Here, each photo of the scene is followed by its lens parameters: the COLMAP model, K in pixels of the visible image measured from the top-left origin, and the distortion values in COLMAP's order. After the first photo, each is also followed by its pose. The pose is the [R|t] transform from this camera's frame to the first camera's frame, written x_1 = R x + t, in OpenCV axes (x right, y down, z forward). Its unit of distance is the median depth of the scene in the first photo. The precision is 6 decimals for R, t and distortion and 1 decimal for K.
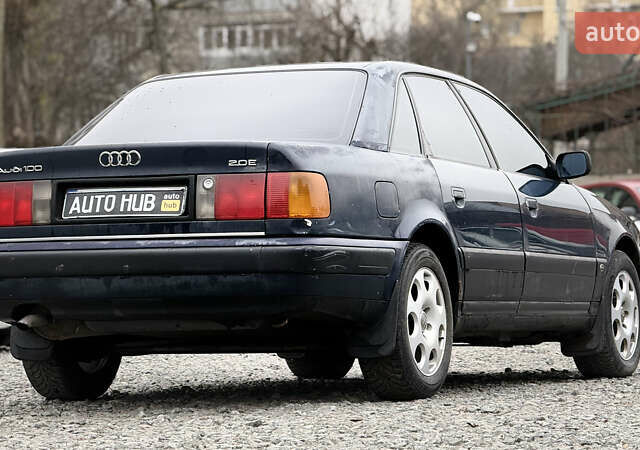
lens RADIAL K [[2873.4, 0, 317.8], [0, 2873.4, 222.8], [0, 0, 1]] dist [0.316273, 0.000000]
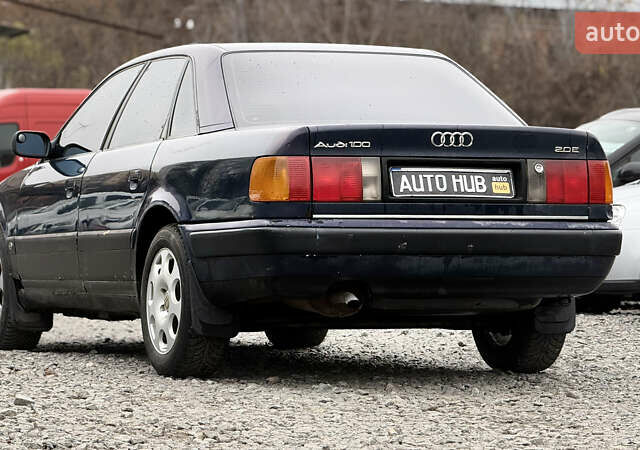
lens RADIAL K [[2873.4, 0, 317.5], [0, 2873.4, 223.6], [0, 0, 1]] dist [0.316273, 0.000000]
pose [[0.705876, 0.021492, 0.708009, -0.818784], [-0.033613, 0.999430, 0.003174, 0.005746], [-0.707537, -0.026039, 0.706196, 0.315754]]
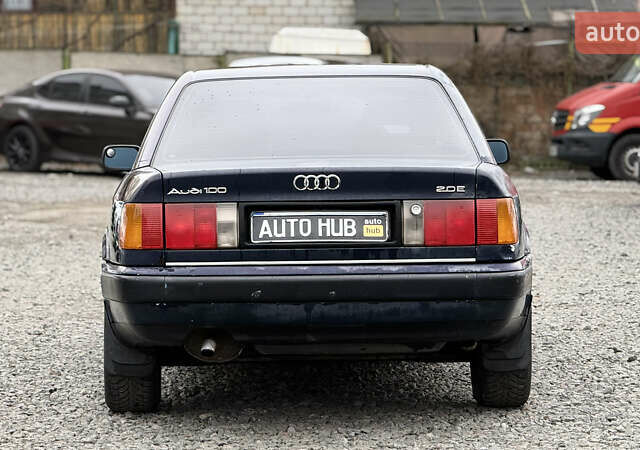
lens RADIAL K [[2873.4, 0, 319.7], [0, 2873.4, 225.3], [0, 0, 1]] dist [0.316273, 0.000000]
pose [[0.910307, -0.013140, 0.413725, -0.474649], [-0.013038, 0.998090, 0.060386, -0.067001], [-0.413728, -0.060364, 0.908397, 0.104236]]
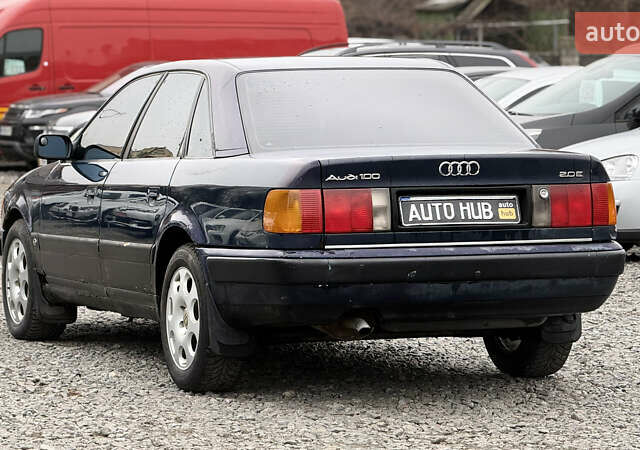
lens RADIAL K [[2873.4, 0, 322.6], [0, 2873.4, 226.6], [0, 0, 1]] dist [0.316273, 0.000000]
pose [[0.711552, -0.022943, 0.702259, -0.839190], [-0.023432, 0.998136, 0.056352, -0.058959], [-0.702242, -0.056553, 0.709688, 0.289760]]
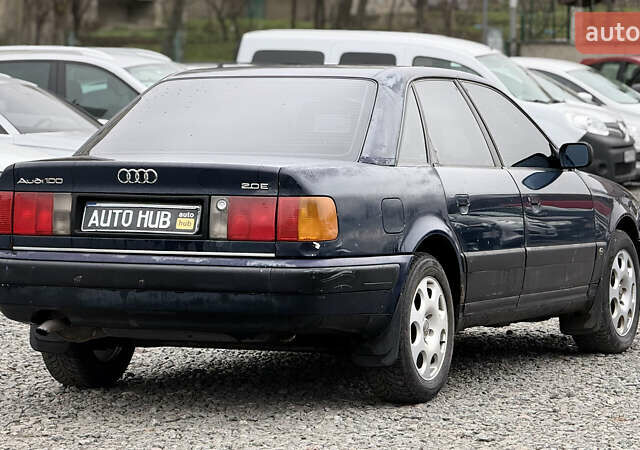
lens RADIAL K [[2873.4, 0, 321.0], [0, 2873.4, 225.6], [0, 0, 1]] dist [0.316273, 0.000000]
pose [[0.999767, 0.021240, -0.003739, 0.001954], [-0.020934, 0.997441, 0.068362, -0.076969], [0.005182, -0.068268, 0.997654, -0.040662]]
